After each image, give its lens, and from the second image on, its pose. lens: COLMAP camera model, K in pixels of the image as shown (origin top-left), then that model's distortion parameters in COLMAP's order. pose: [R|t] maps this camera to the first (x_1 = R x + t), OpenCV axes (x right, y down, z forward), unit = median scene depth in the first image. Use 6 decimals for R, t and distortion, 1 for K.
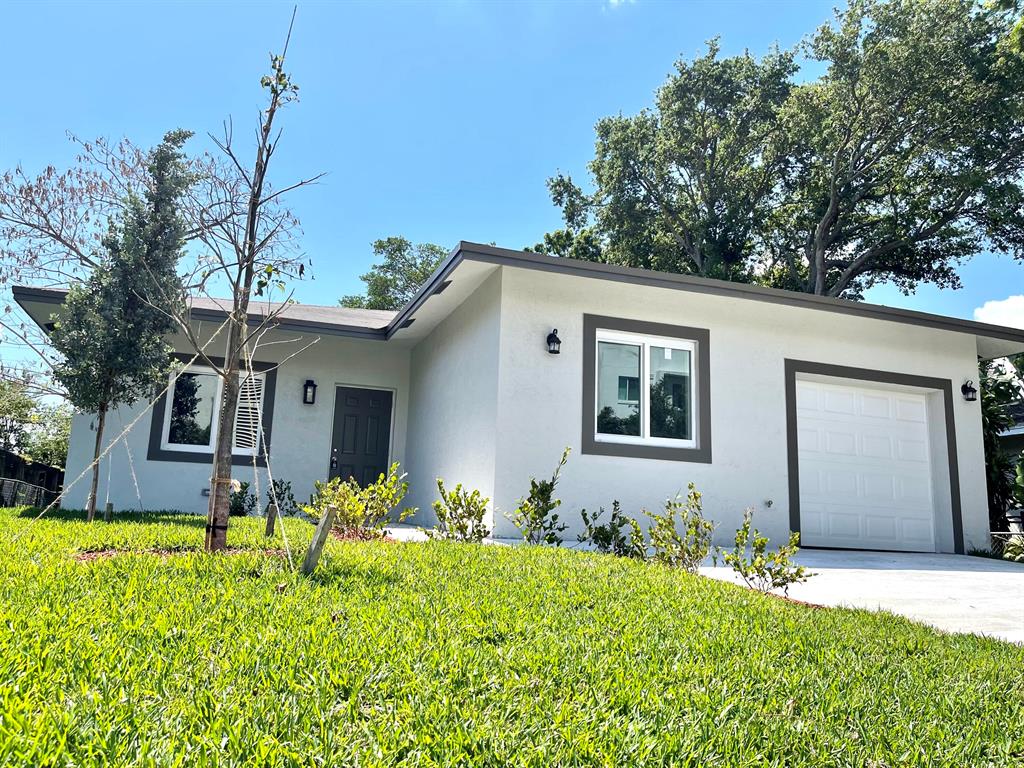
lens RADIAL K [[774.2, 0, 510.8], [0, 774.2, 379.6], [0, 0, 1]] dist [0.014119, 0.002427]
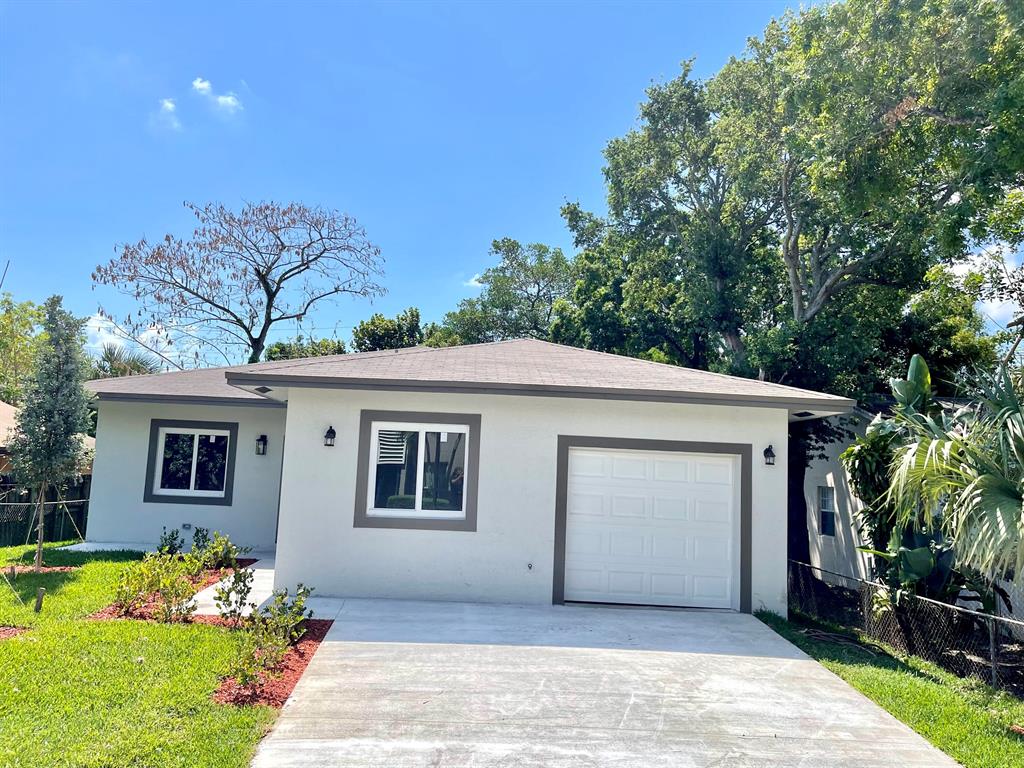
lens RADIAL K [[774.2, 0, 515.2], [0, 774.2, 387.4], [0, 0, 1]] dist [0.014119, 0.002427]
pose [[0.954078, -0.026274, -0.298405, 0.593837], [0.046416, 0.997082, 0.060612, -0.157726], [0.295941, -0.071680, 0.952513, -0.074572]]
